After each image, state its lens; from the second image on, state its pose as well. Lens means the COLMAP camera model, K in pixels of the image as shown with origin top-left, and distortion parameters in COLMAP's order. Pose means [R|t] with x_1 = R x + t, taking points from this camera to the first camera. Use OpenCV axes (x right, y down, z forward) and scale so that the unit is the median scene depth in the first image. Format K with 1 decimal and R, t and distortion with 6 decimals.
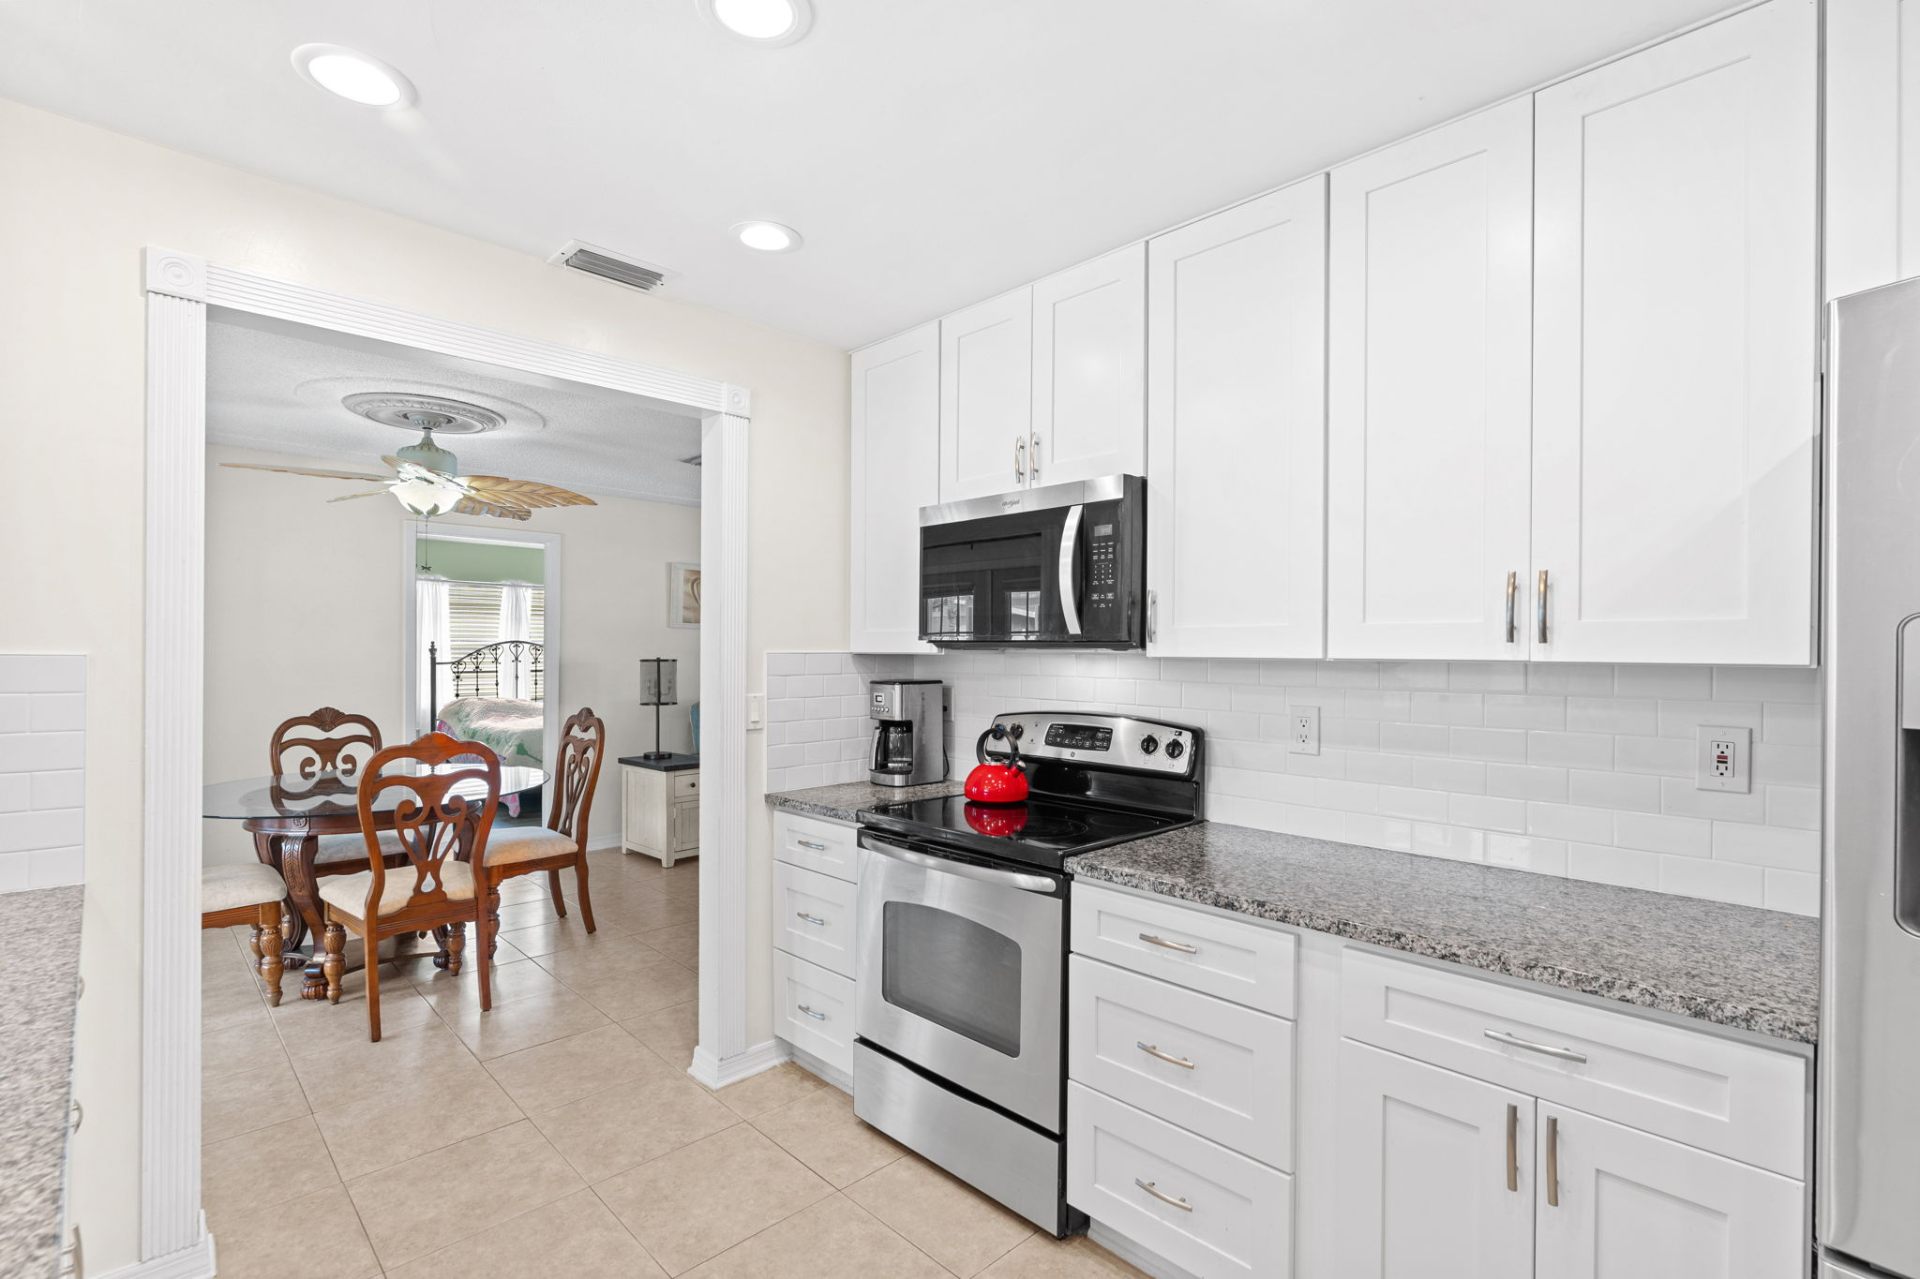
lens RADIAL K [[883.9, 0, 961.9], [0, 883.9, 652.4], [0, 0, 1]] dist [0.001144, -0.001582]
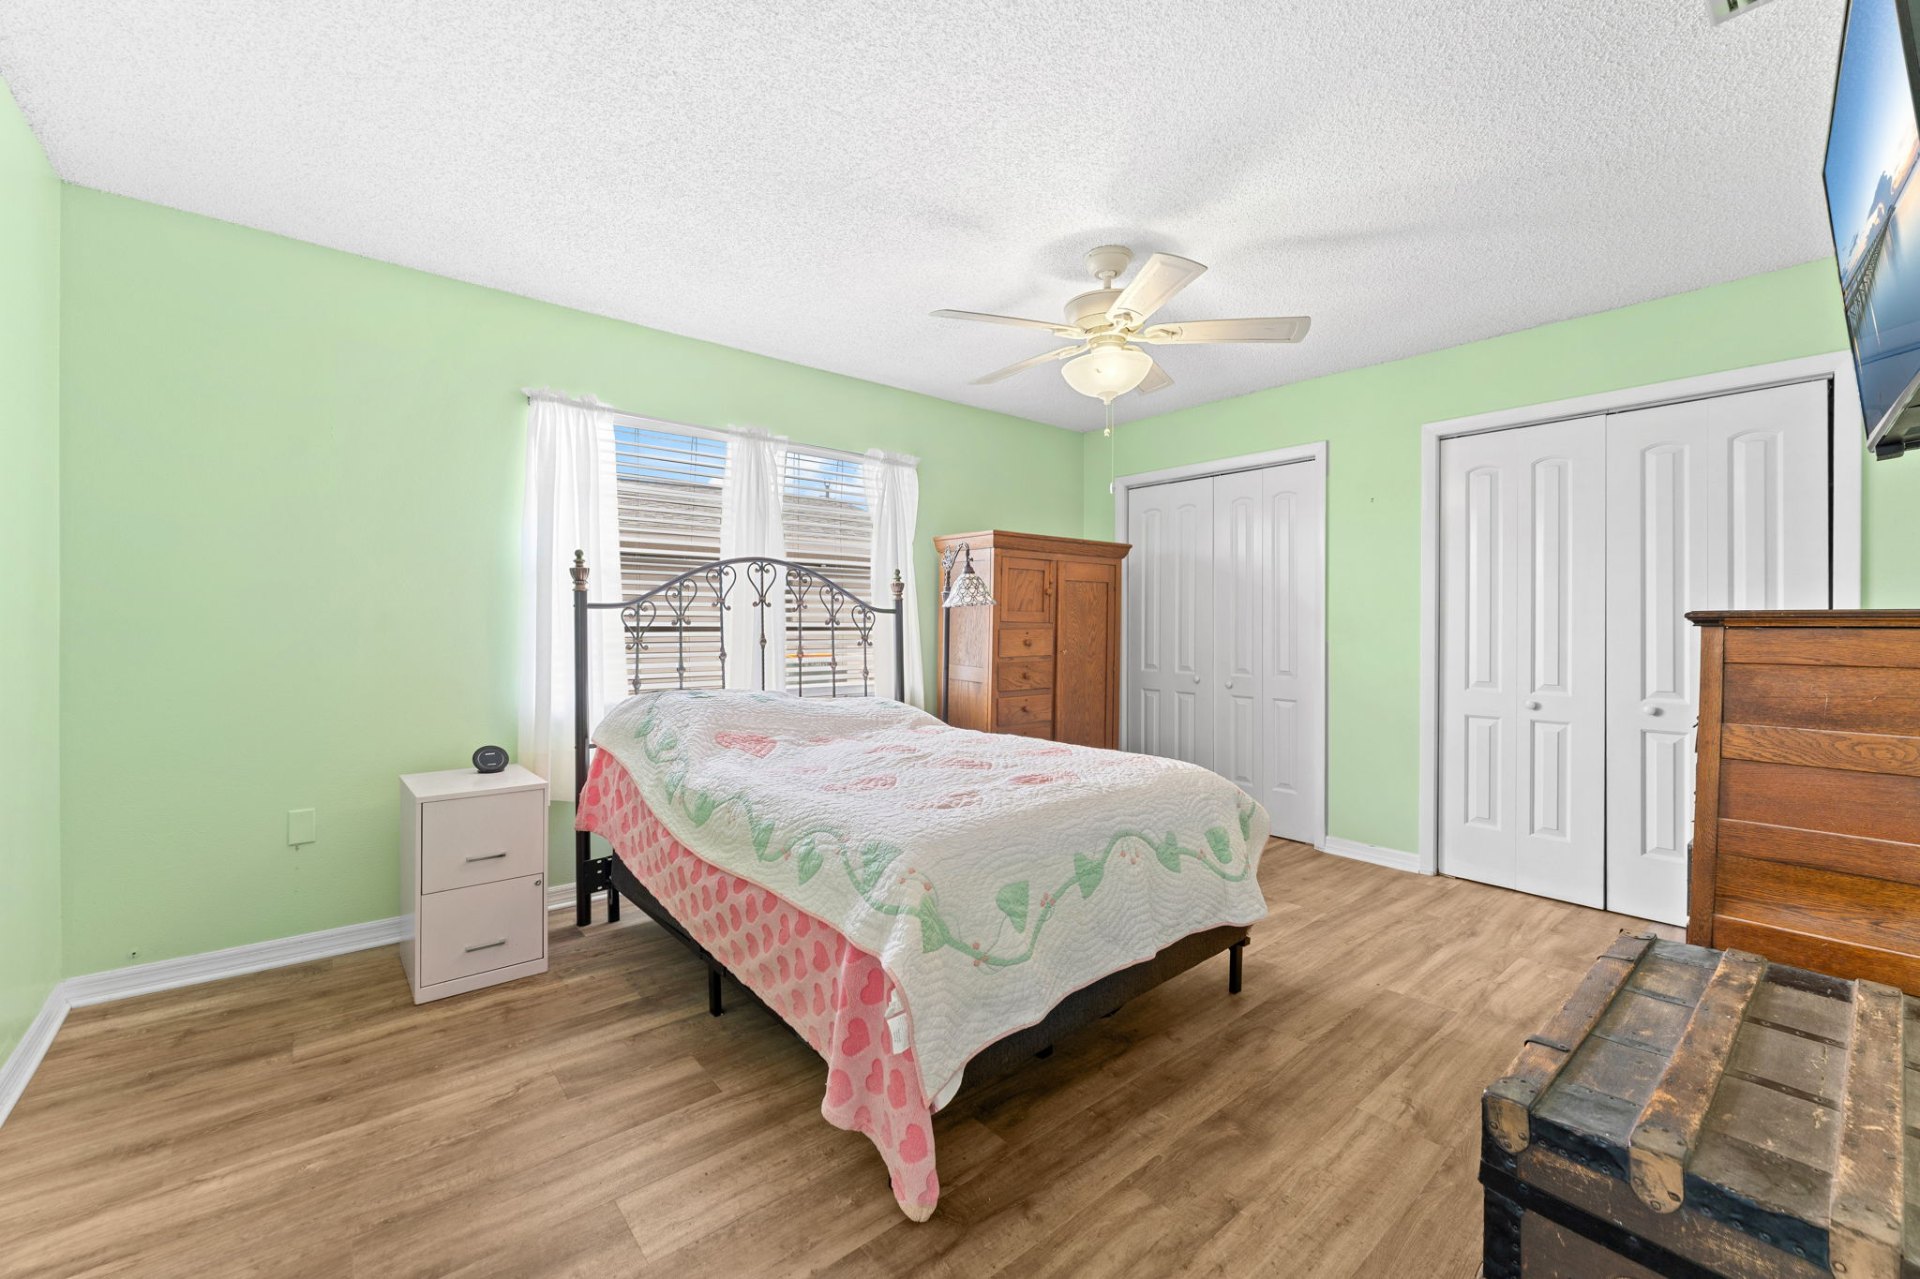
lens RADIAL K [[763.6, 0, 958.3], [0, 763.6, 629.8], [0, 0, 1]] dist [-0.002592, 0.000979]
pose [[0.997621, -0.003978, -0.068824, -1.125253], [0.004203, 0.999986, 0.003121, 0.064870], [0.068810, -0.003403, 0.997624, 1.860286]]
